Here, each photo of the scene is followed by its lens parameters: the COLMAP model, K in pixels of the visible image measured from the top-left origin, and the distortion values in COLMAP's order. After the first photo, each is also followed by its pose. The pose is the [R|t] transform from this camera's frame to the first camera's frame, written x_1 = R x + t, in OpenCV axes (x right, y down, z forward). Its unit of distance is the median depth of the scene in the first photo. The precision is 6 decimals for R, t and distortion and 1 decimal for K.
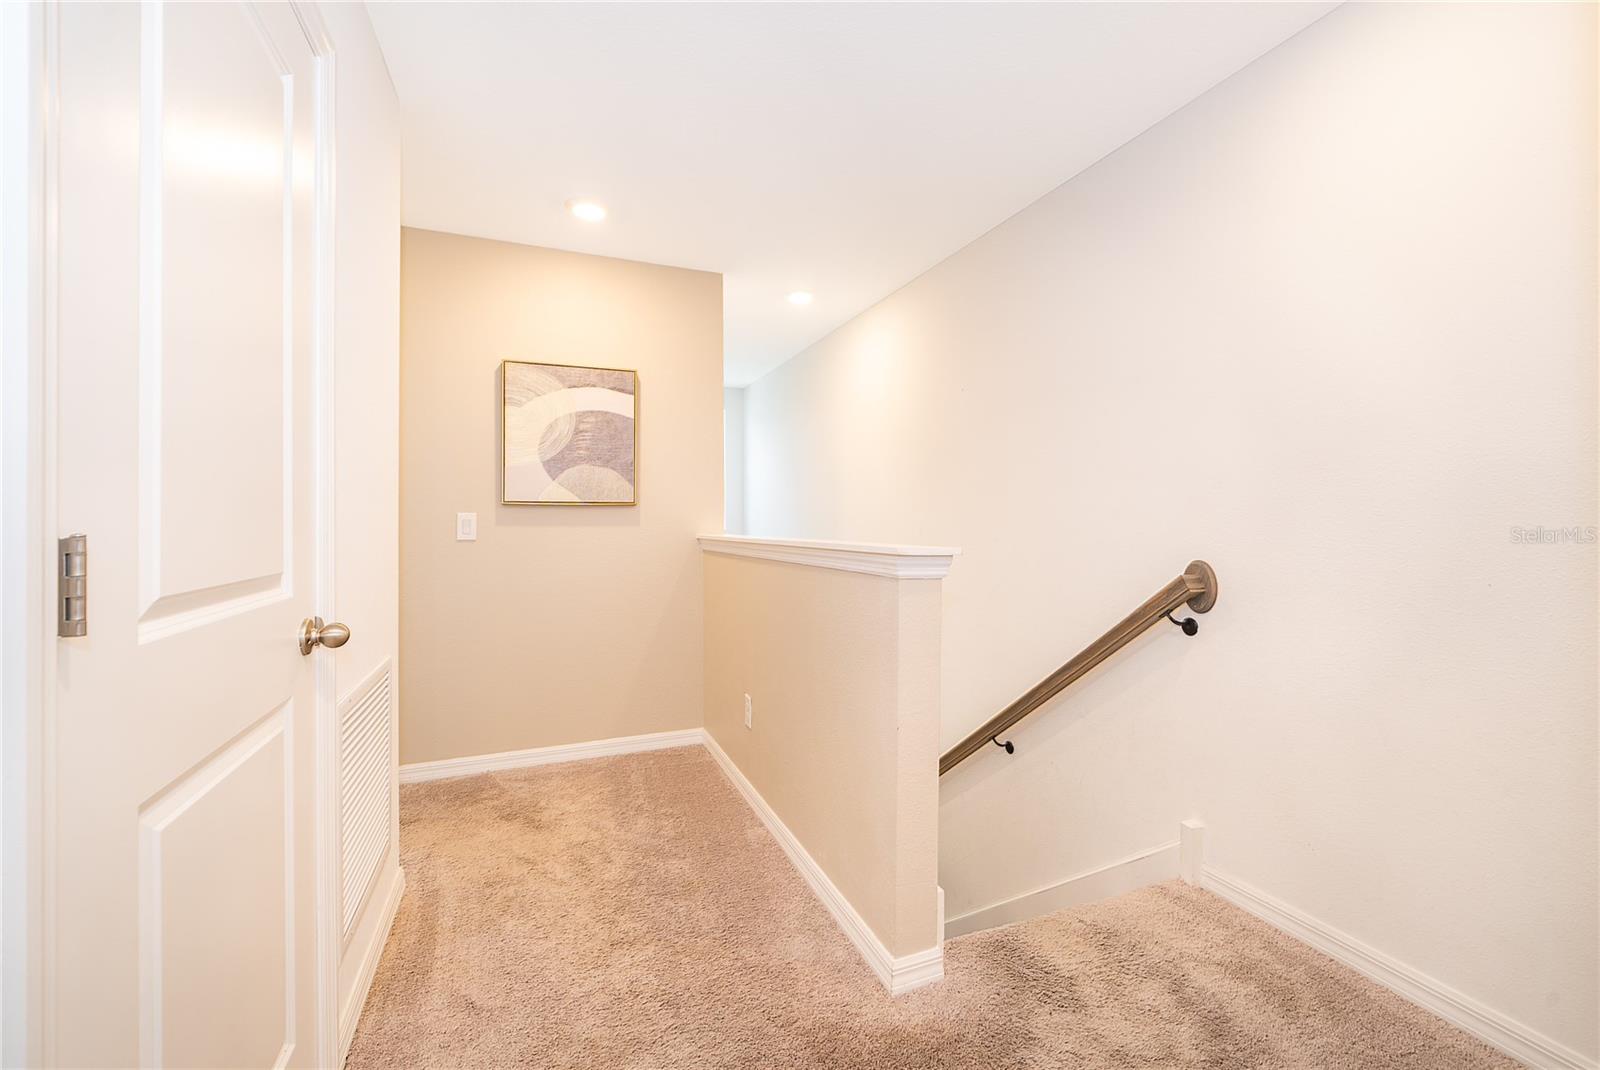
lens RADIAL K [[642.1, 0, 800.0], [0, 642.1, 535.0], [0, 0, 1]] dist [0.000012, 0.000017]
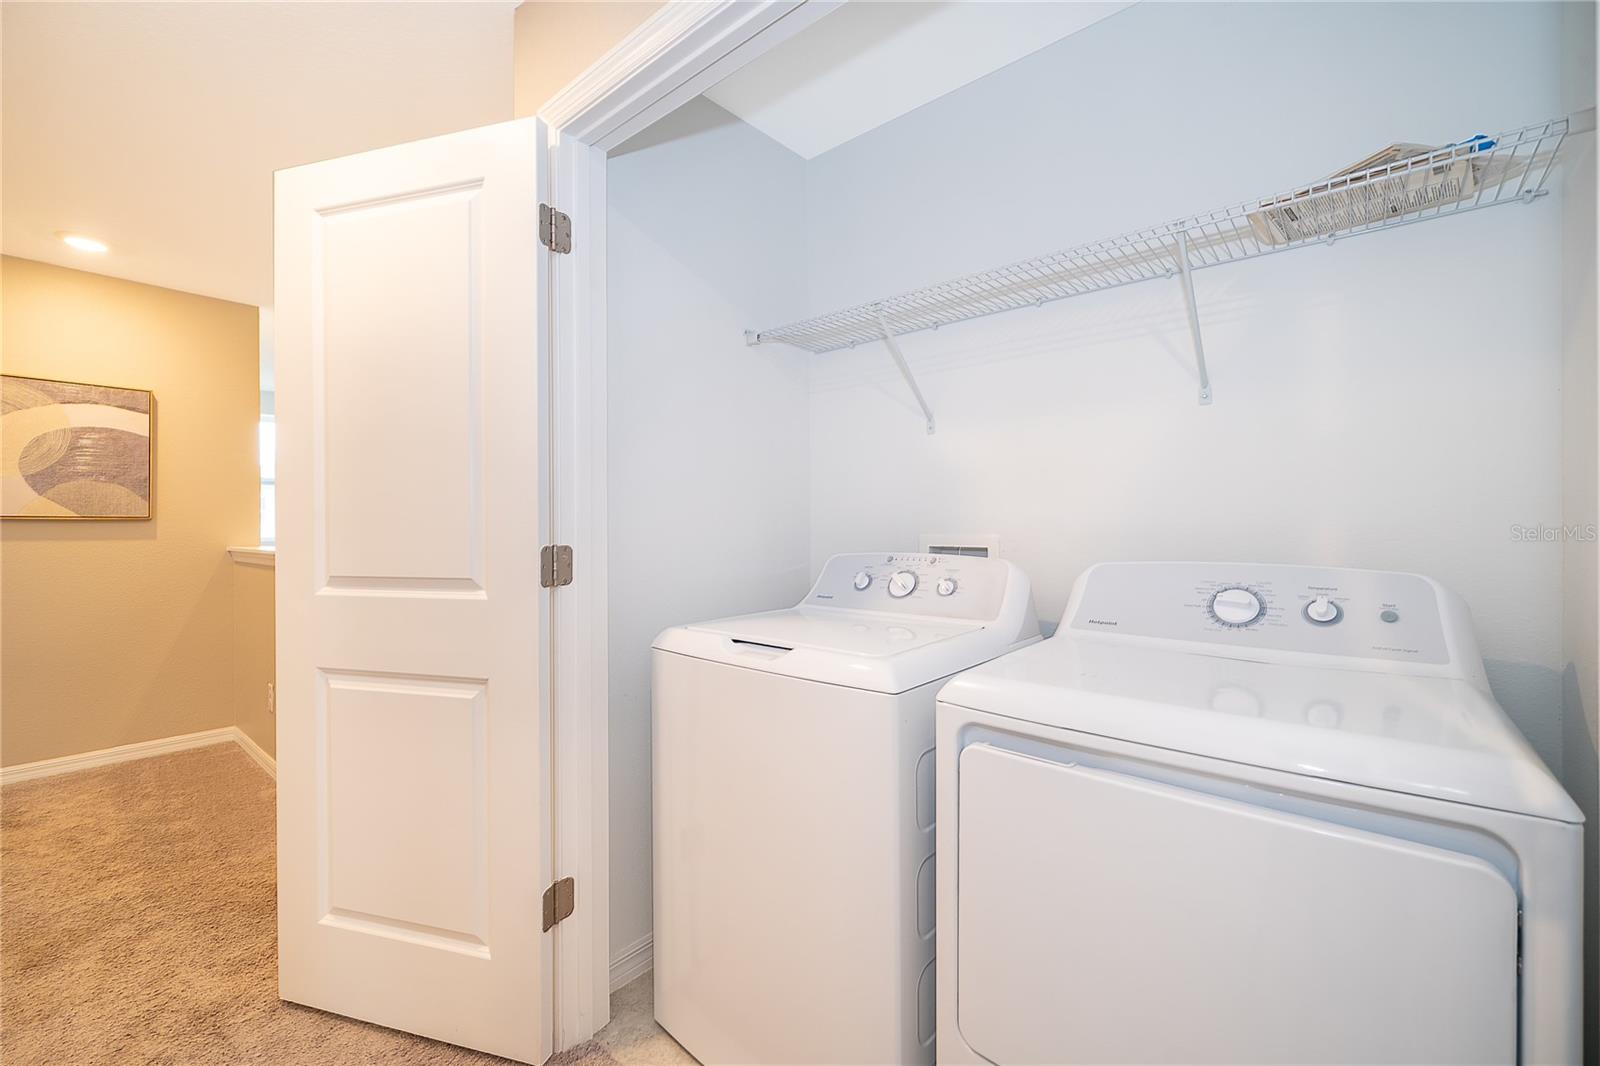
lens RADIAL K [[666.9, 0, 800.0], [0, 666.9, 533.0], [0, 0, 1]] dist [-0.001926, -0.000216]
pose [[0.890598, -0.005025, 0.454764, 0.197103], [0.010761, 0.999892, -0.010025, -0.003232], [-0.454664, 0.013822, 0.890556, -0.455148]]
